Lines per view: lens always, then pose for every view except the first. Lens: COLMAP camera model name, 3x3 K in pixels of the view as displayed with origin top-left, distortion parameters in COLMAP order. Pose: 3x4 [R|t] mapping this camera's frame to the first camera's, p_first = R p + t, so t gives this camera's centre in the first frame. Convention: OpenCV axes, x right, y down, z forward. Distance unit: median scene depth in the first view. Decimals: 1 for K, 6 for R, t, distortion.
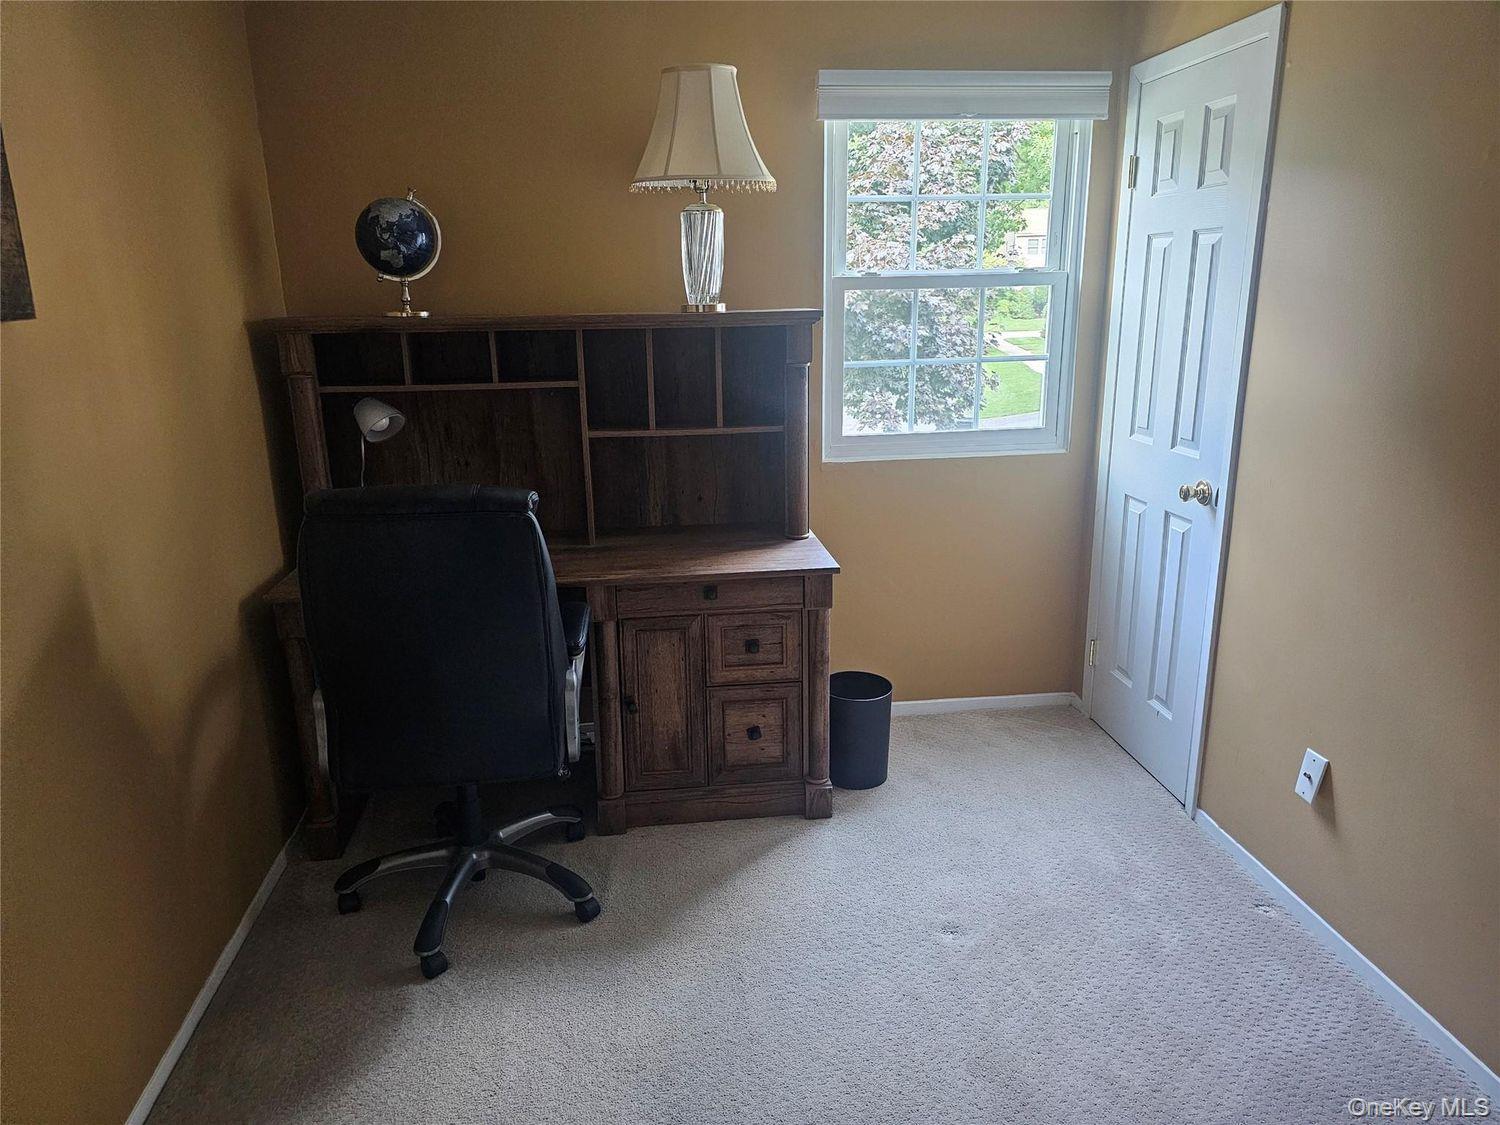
lens RADIAL K [[1004.2, 0, 752.0], [0, 1004.2, 558.4], [0, 0, 1]] dist [0.075529, -0.063220]
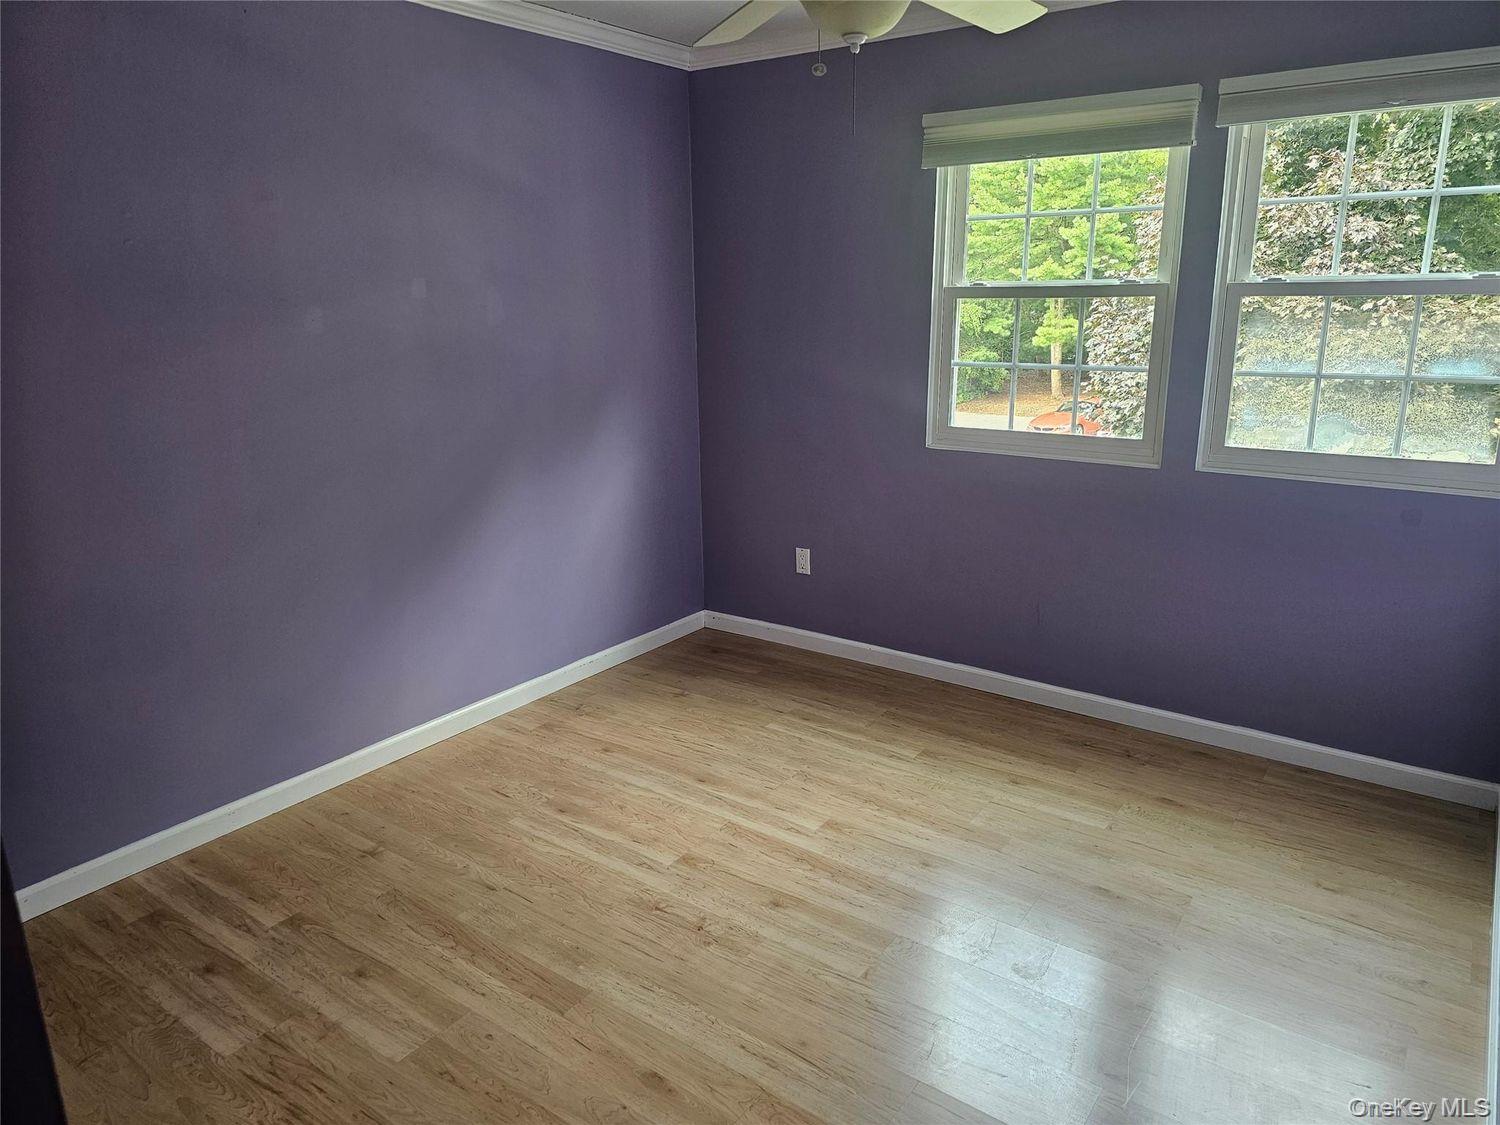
lens RADIAL K [[1004.2, 0, 752.0], [0, 1004.2, 558.4], [0, 0, 1]] dist [0.075529, -0.063220]
pose [[0.721511, 0.191375, -0.665430, 0.714593], [-0.190854, 0.978783, 0.074555, -0.017868], [0.665579, 0.073207, 0.742728, 0.015373]]
